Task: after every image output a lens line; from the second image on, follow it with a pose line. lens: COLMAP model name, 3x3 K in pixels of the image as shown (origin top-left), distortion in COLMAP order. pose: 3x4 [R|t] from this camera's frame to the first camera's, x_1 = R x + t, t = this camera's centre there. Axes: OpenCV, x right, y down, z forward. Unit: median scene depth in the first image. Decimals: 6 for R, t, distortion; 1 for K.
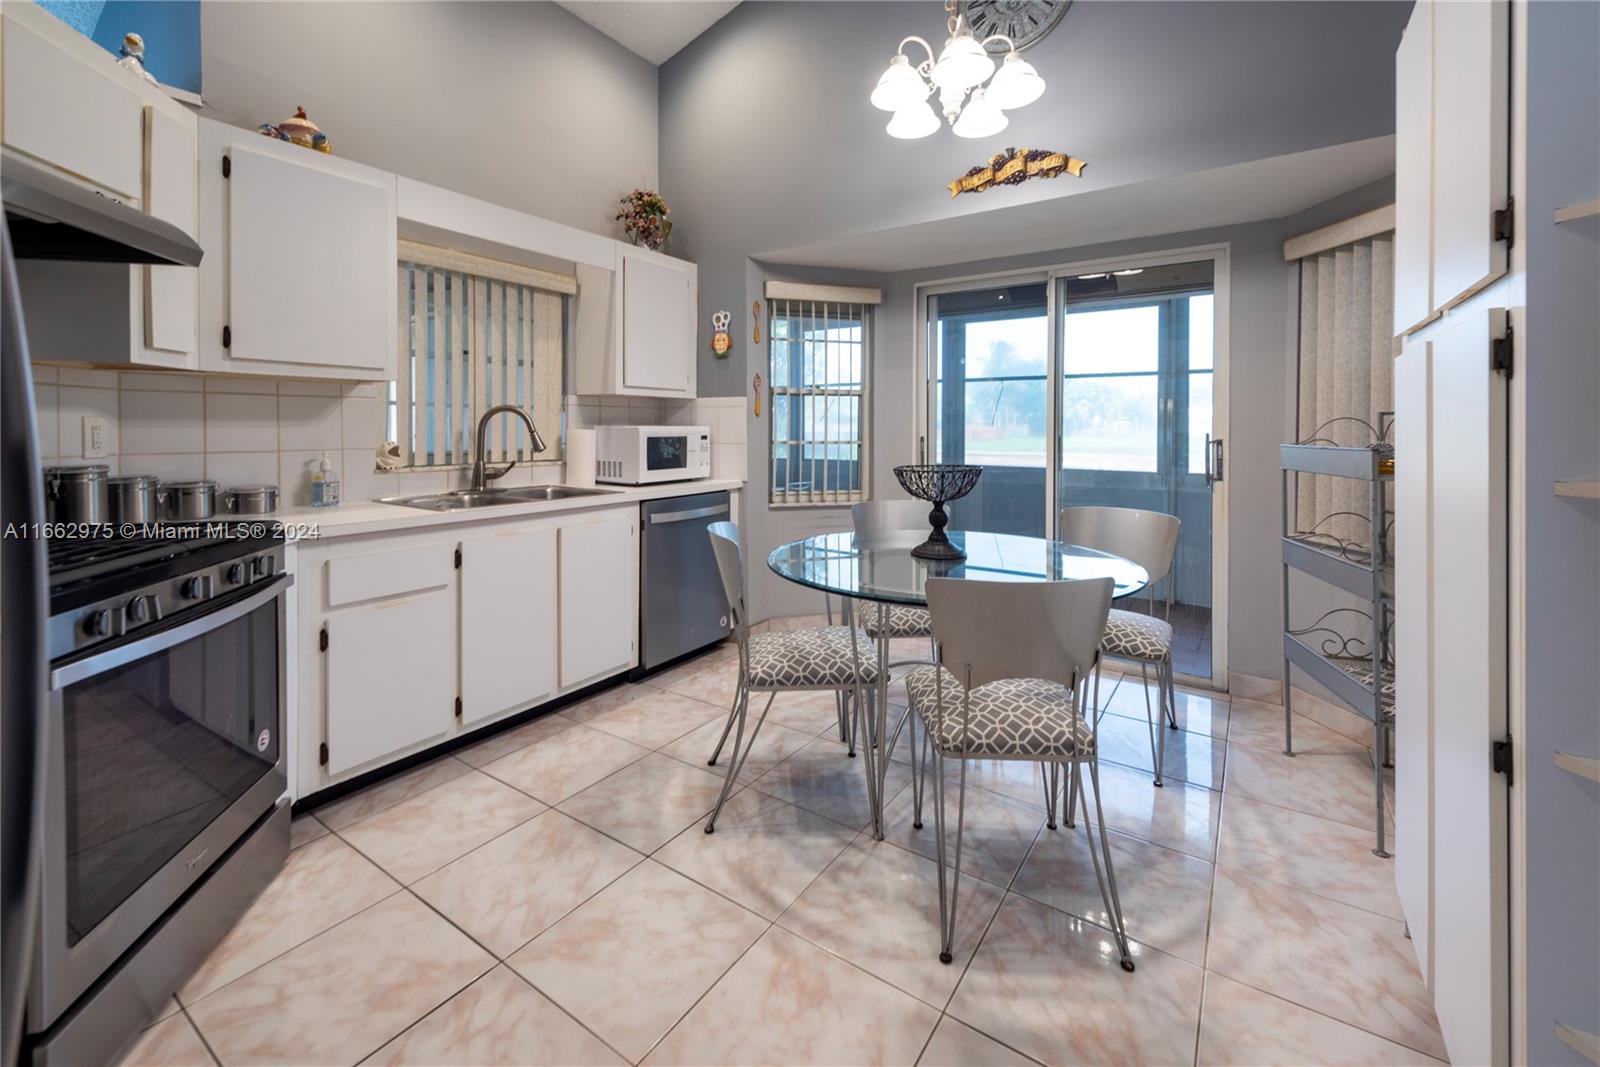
lens RADIAL K [[665.2, 0, 801.9], [0, 665.2, 417.3], [0, 0, 1]] dist [-0.000606, 0.000011]
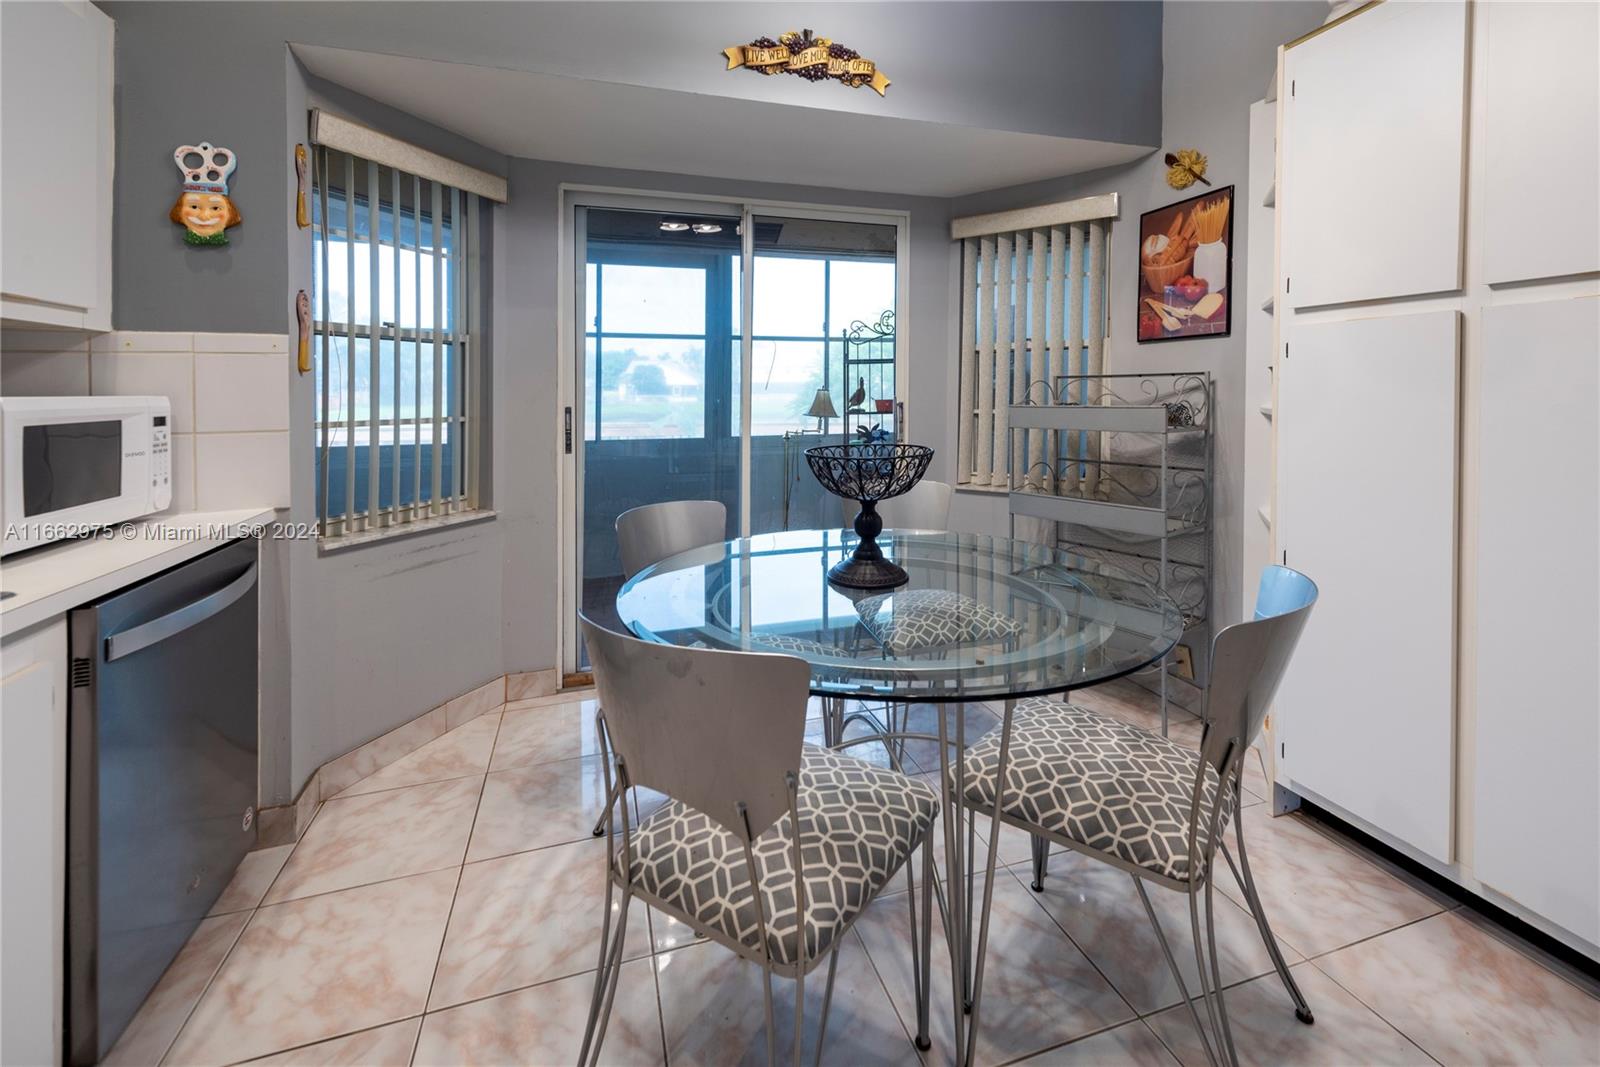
lens RADIAL K [[677.4, 0, 800.1], [0, 677.4, 390.7], [0, 0, 1]] dist [0.002747, 0.000186]
pose [[0.617658, -0.005306, 0.786429, -0.248049], [-0.001520, 0.999967, 0.007941, 0.006294], [-0.786445, -0.006101, 0.617630, 0.407345]]
